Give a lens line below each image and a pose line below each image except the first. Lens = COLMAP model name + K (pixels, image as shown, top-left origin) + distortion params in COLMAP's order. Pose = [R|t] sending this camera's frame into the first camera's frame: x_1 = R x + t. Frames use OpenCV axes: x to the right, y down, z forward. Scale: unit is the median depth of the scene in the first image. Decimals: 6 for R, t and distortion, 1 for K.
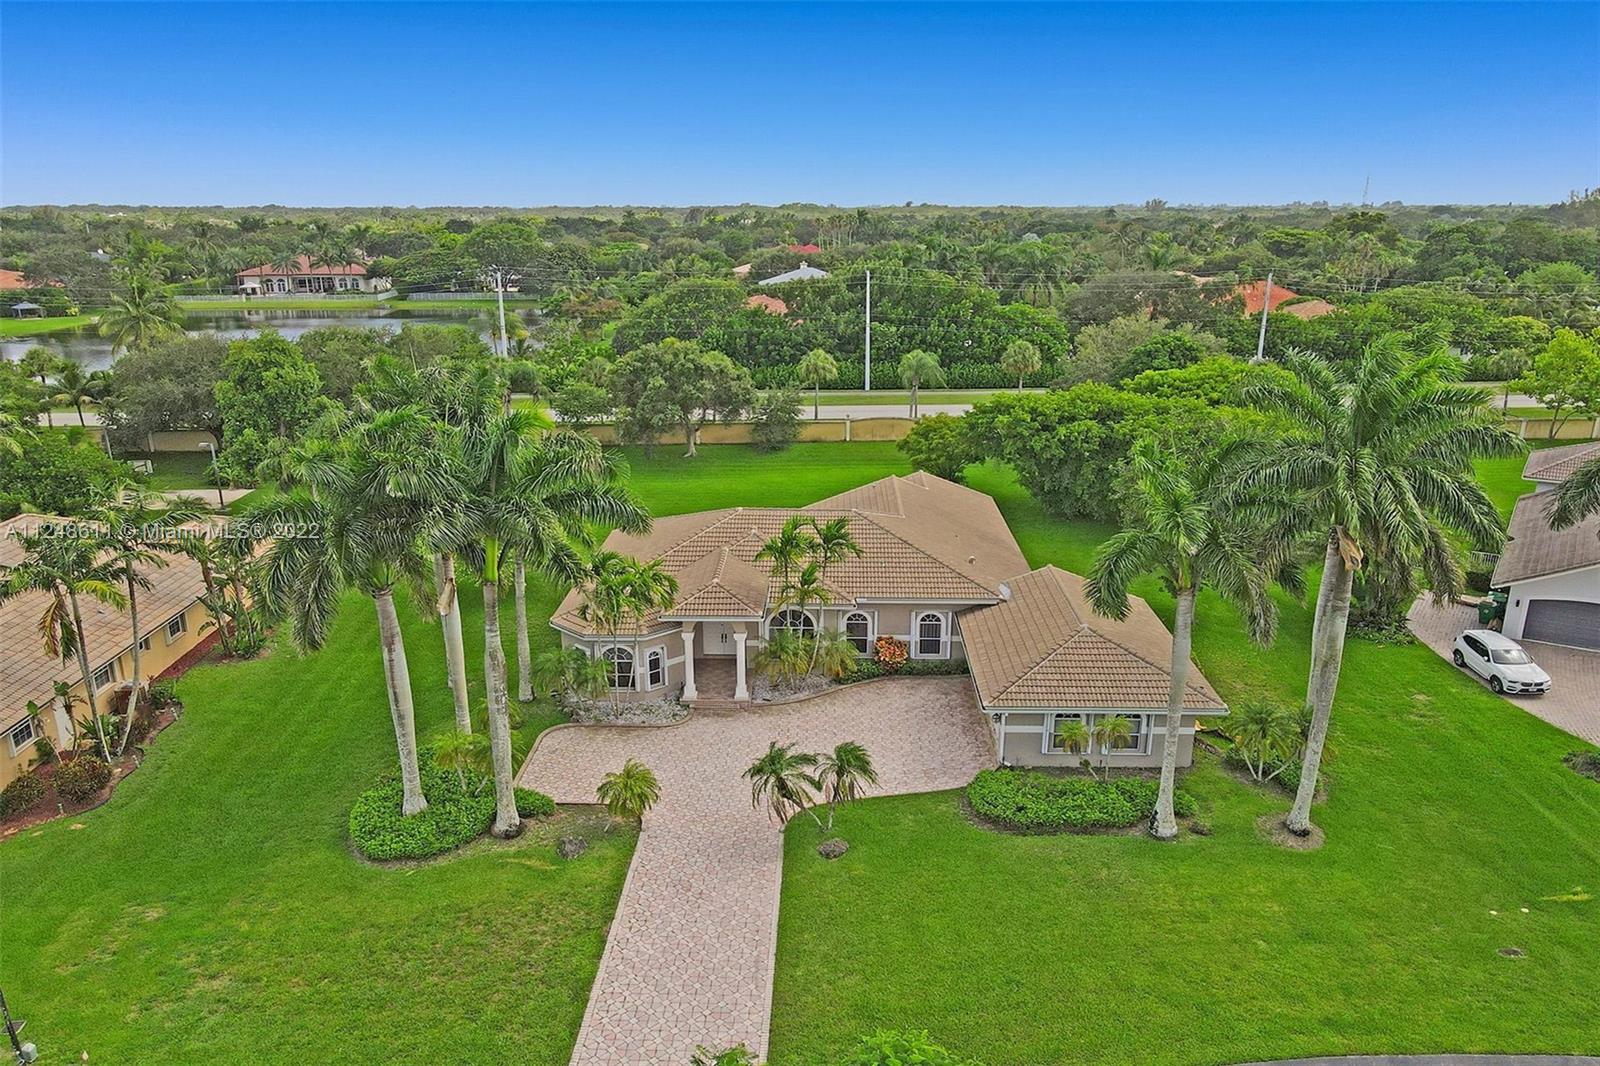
lens RADIAL K [[1156.0, 0, 822.9], [0, 1156.0, 534.6], [0, 0, 1]] dist [0.006350, -0.000621]
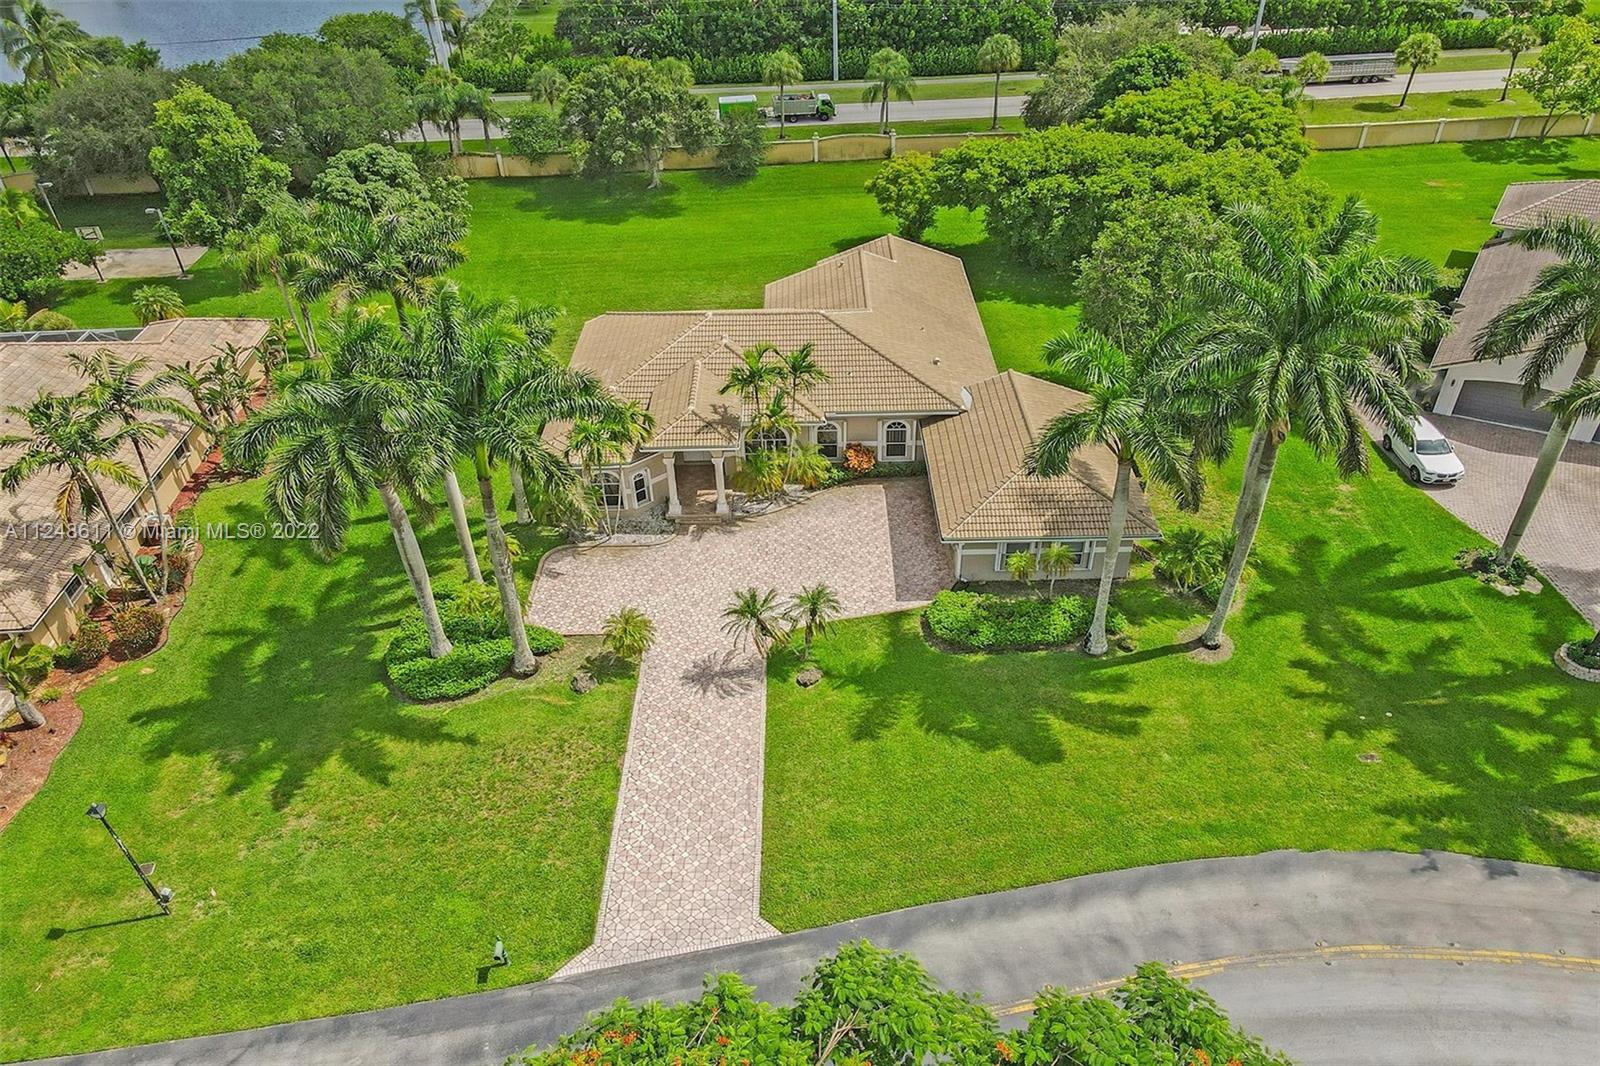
lens RADIAL K [[1123.4, 0, 823.0], [0, 1123.4, 615.9], [0, 0, 1]] dist [-0.009749, 0.037290]
pose [[0.999412, -0.032129, 0.011970, 0.009973], [0.025641, 0.932147, 0.361171, -0.173652], [-0.022762, -0.360651, 0.932423, -0.025288]]
